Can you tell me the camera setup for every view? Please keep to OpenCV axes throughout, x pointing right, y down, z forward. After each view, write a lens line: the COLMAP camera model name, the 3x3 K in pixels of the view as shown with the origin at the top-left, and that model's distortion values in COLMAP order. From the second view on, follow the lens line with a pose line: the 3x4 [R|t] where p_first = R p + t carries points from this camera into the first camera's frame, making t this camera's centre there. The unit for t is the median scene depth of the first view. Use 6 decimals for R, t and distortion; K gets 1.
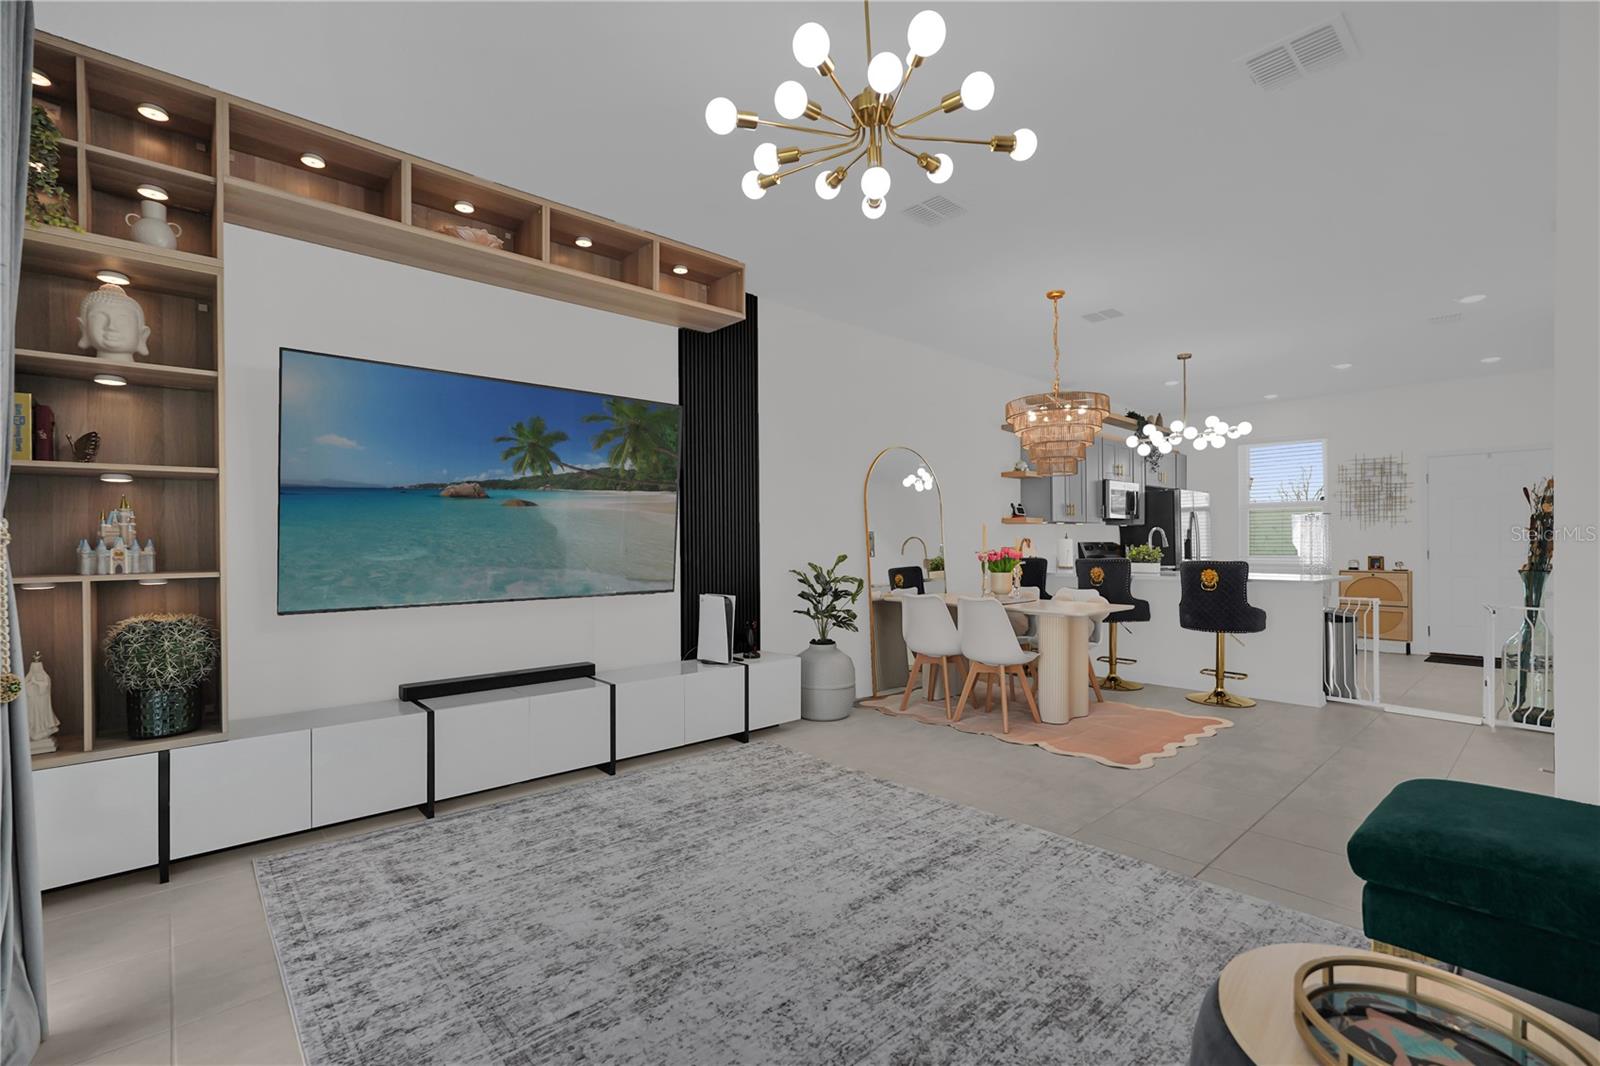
lens RADIAL K [[713.2, 0, 800.5], [0, 713.2, 544.5], [0, 0, 1]] dist [-0.012404, 0.007627]
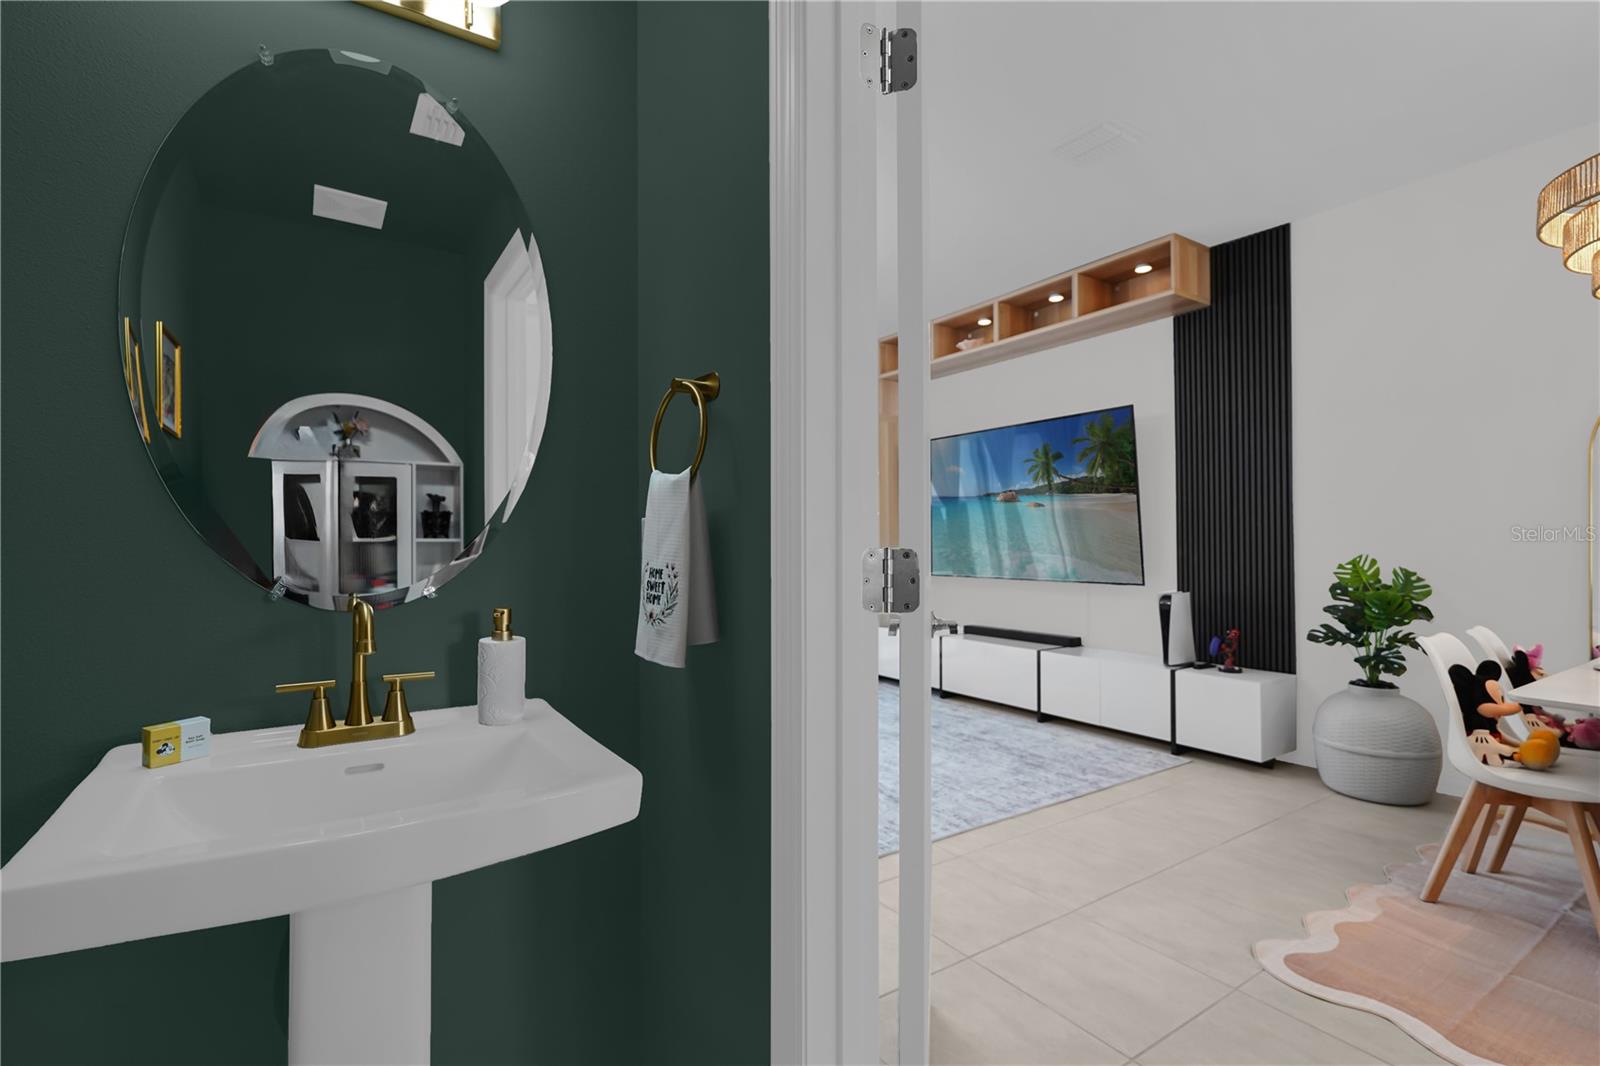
lens RADIAL K [[713.2, 0, 764.2], [0, 713.2, 538.0], [0, 0, 1]] dist [-0.012404, 0.007627]
pose [[-0.181772, -0.006978, -0.983316, 0.986535], [0.002121, 0.999970, -0.007489, 0.005483], [0.983338, -0.003447, -0.181752, 0.695328]]
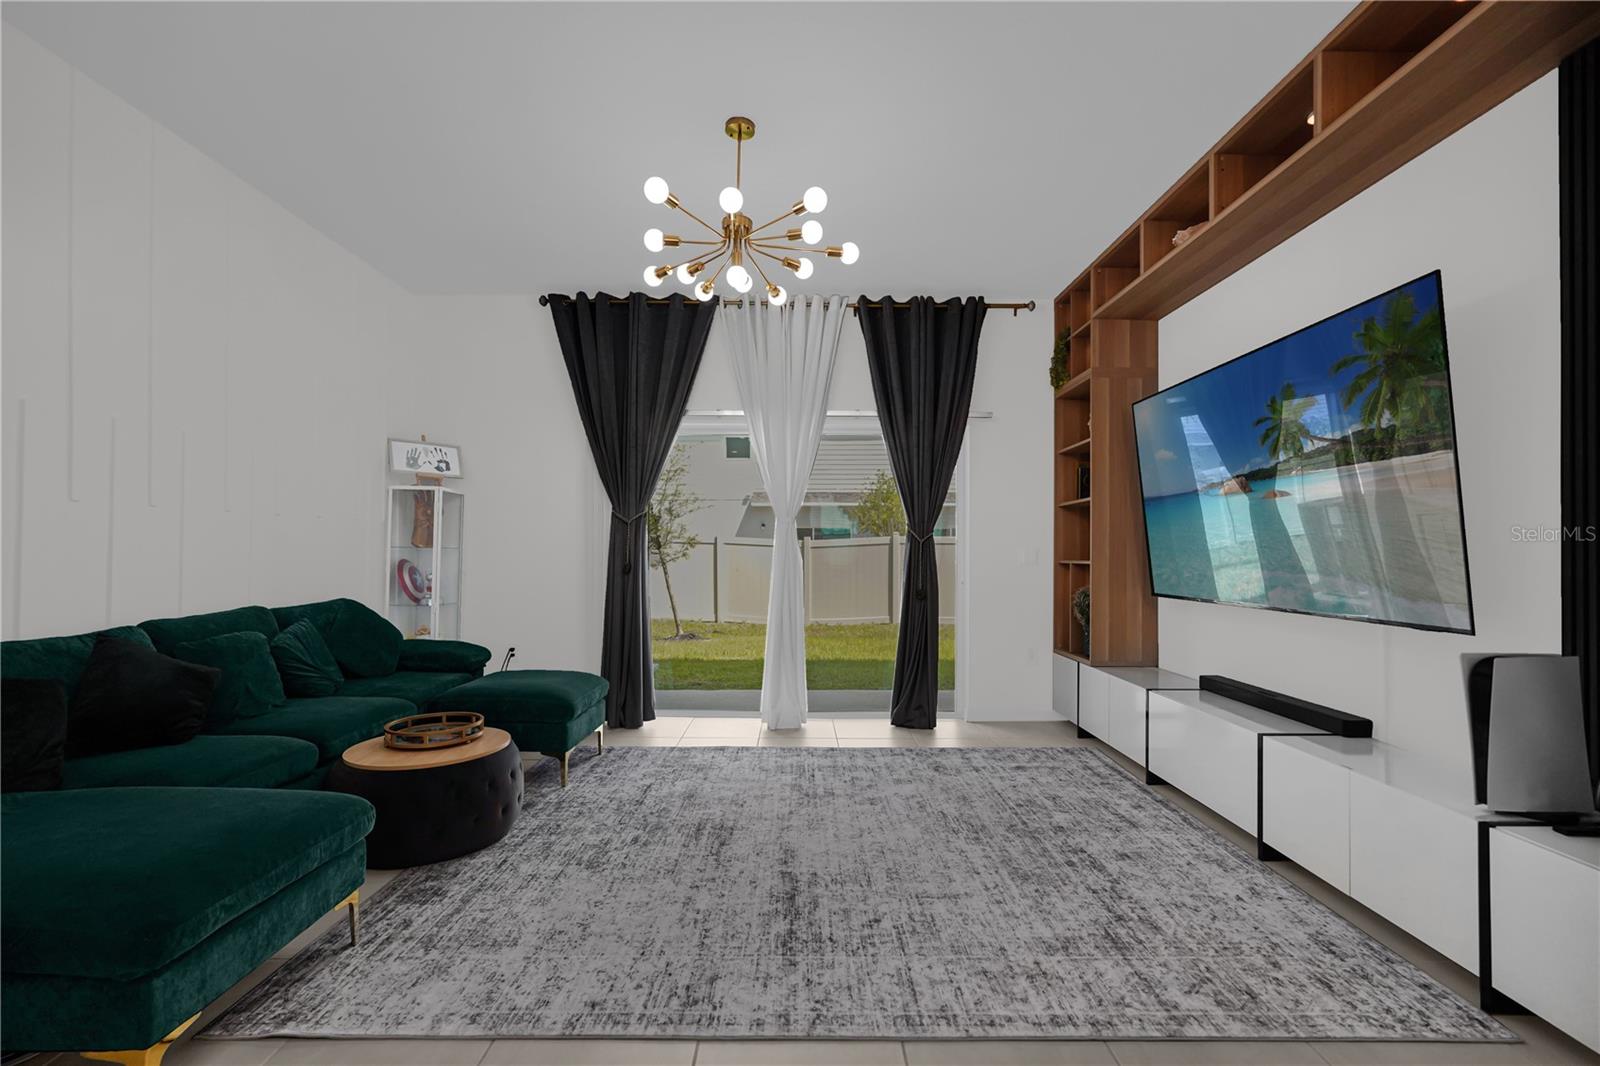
lens RADIAL K [[713.2, 0, 799.3], [0, 713.2, 540.4], [0, 0, 1]] dist [-0.012404, 0.007627]
pose [[-0.669691, -0.012221, -0.742539, 0.546262], [-0.006629, 0.999923, -0.010478, 0.009224], [0.742610, -0.002094, -0.669720, 1.051023]]
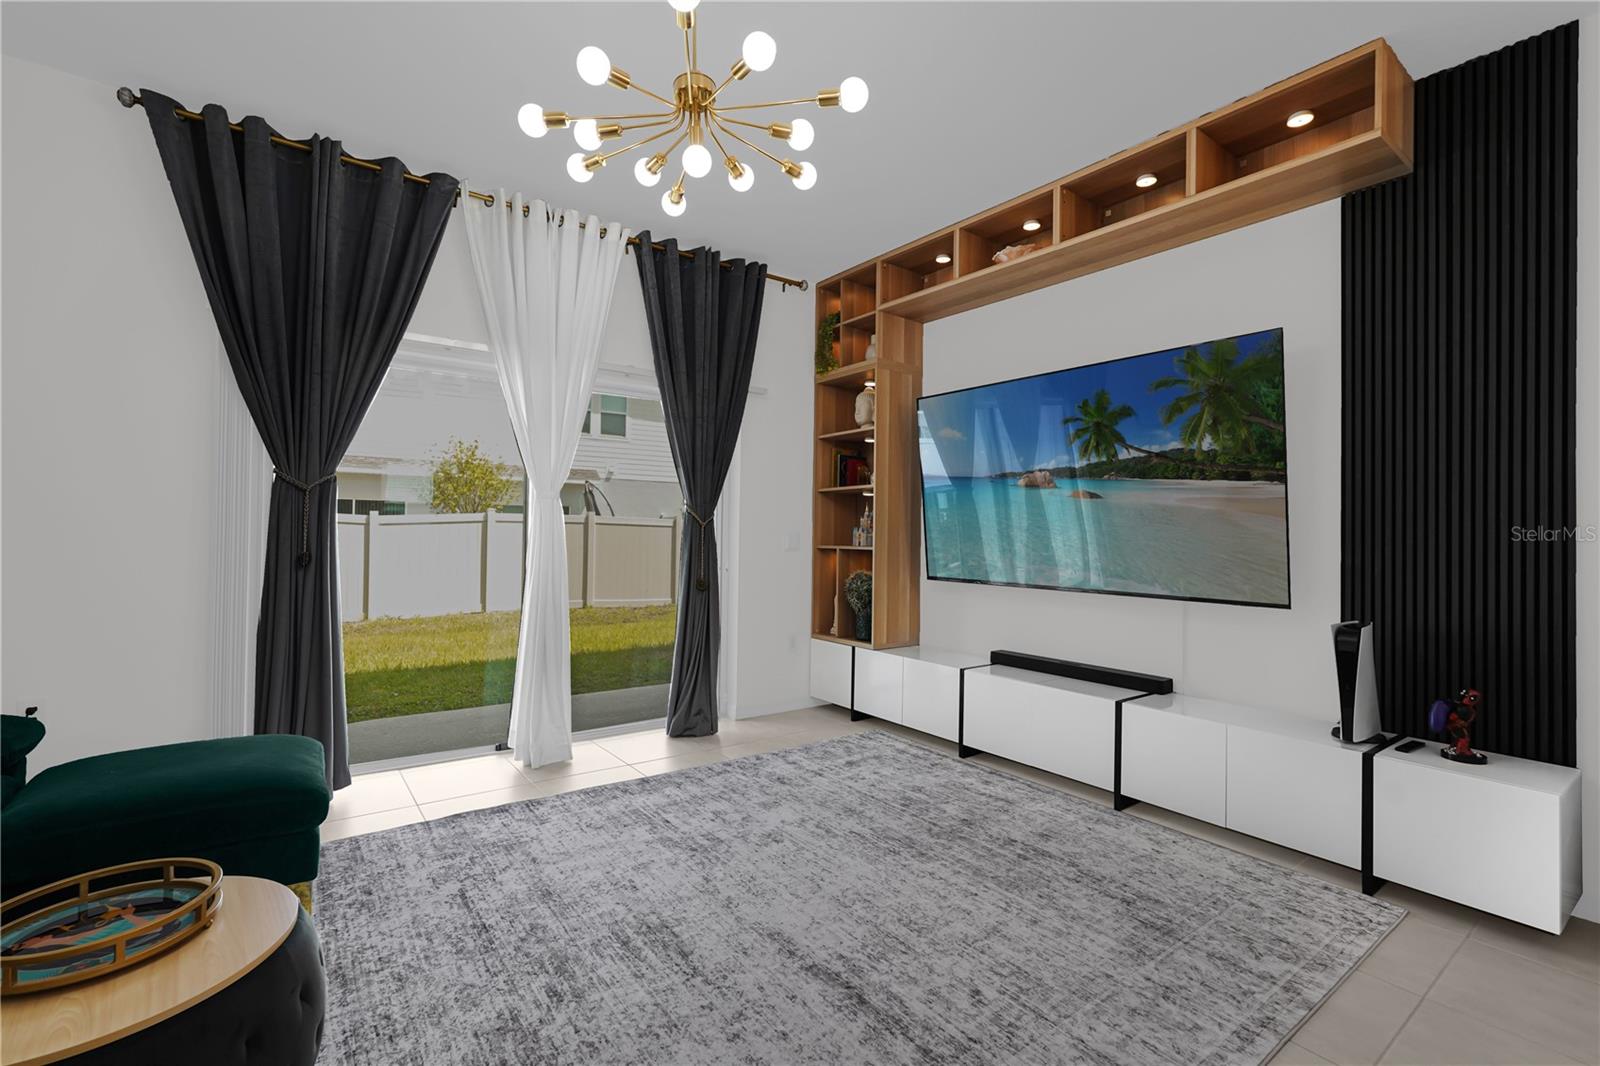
lens RADIAL K [[713.2, 0, 791.9], [0, 713.2, 523.9], [0, 0, 1]] dist [-0.012404, 0.007627]
pose [[-0.103176, -0.012806, -0.994581, 0.562861], [-0.019339, 0.999754, -0.010866, 0.004444], [0.994475, 0.018113, -0.103399, 0.648464]]
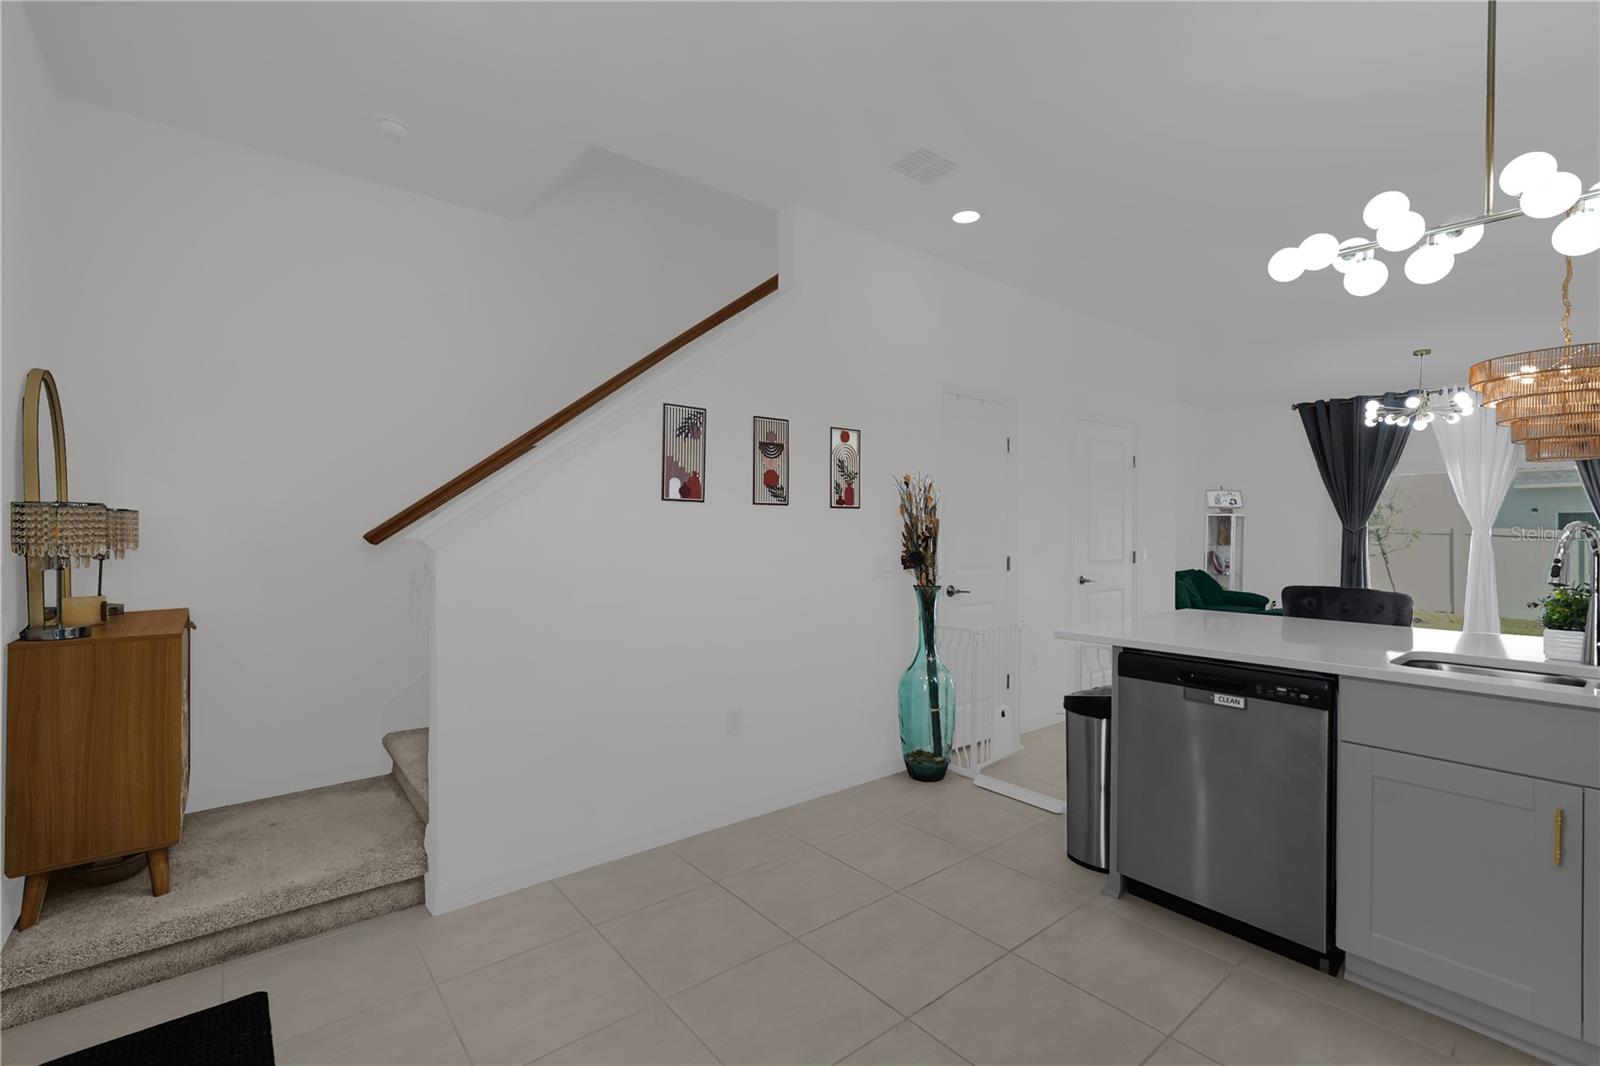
lens RADIAL K [[713.2, 0, 810.7], [0, 713.2, 531.2], [0, 0, 1]] dist [-0.012404, 0.007627]
pose [[-0.999385, -0.000860, 0.035052, 1.315566], [-0.000819, 0.999999, 0.001184, -0.033220], [-0.035053, 0.001155, -0.999385, 2.097163]]
